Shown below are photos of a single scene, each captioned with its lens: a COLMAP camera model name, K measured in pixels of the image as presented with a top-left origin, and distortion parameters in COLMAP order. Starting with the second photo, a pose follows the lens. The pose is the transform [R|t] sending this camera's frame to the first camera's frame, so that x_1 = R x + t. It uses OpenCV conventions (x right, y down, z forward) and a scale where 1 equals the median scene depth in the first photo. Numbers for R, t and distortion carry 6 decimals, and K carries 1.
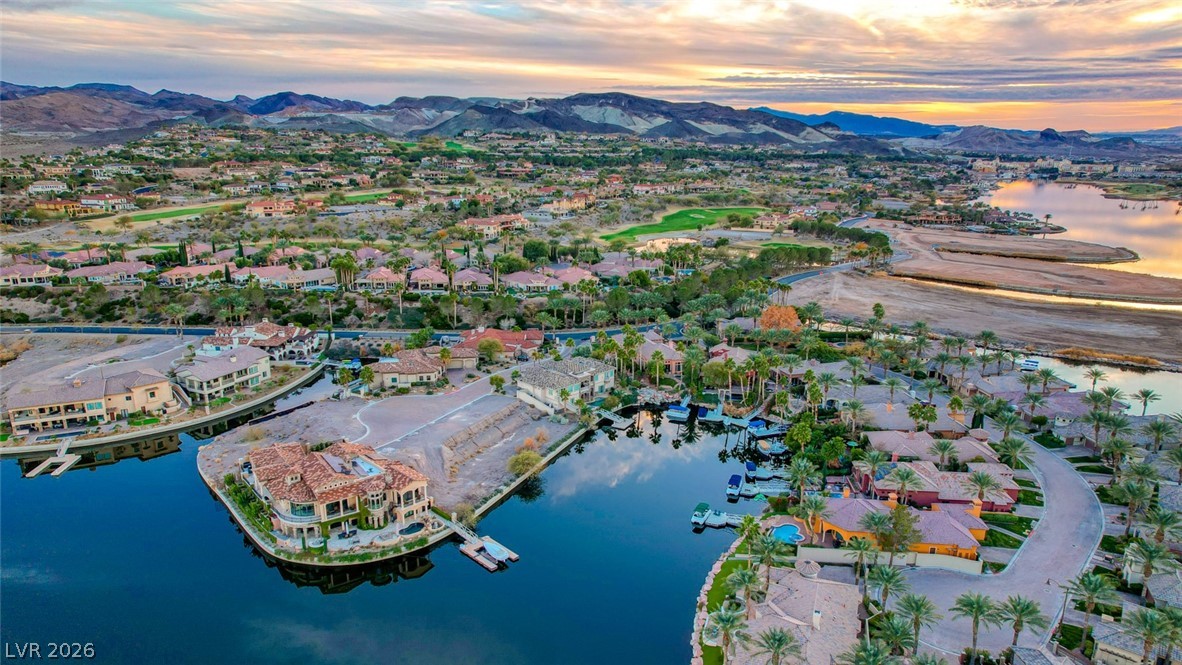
lens RADIAL K [[769.5, 0, 588.8], [0, 769.5, 306.6], [0, 0, 1]] dist [-0.053775, 0.097055]
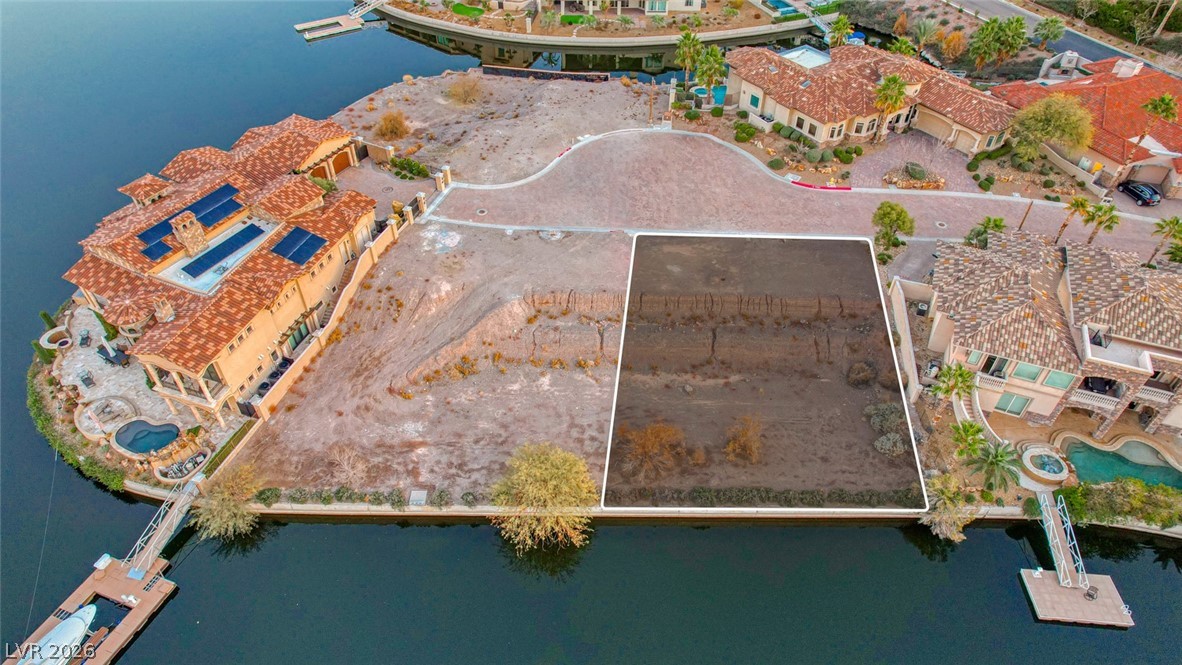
lens RADIAL K [[758.2, 0, 575.6], [0, 758.2, 334.2], [0, 0, 1]] dist [-0.033196, 0.053418]
pose [[0.423233, 0.620177, -0.660495, 0.056598], [-0.200399, 0.775029, 0.599308, -0.030196], [0.883580, -0.121285, 0.452301, 0.460997]]
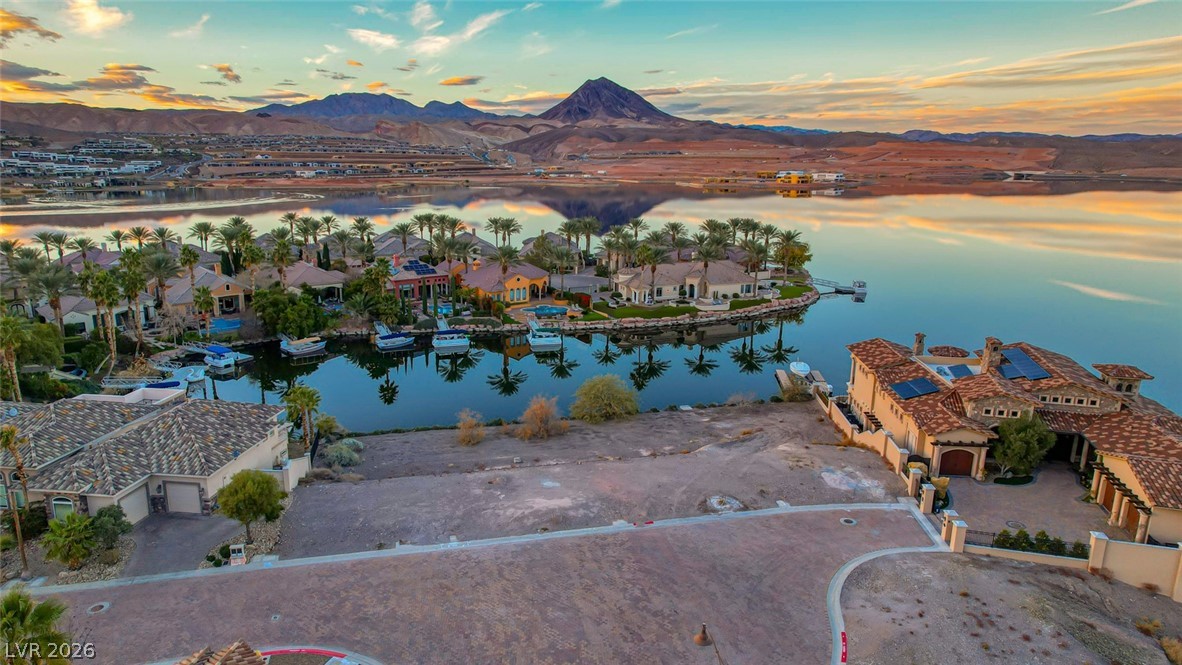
lens RADIAL K [[755.0, 0, 562.8], [0, 755.0, 368.7], [0, 0, 1]] dist [-0.032968, 0.051179]
pose [[-0.628273, -0.213443, 0.748141, -0.233381], [0.169629, 0.900912, 0.399480, -0.012825], [-0.759275, 0.377889, -0.529812, 0.681976]]
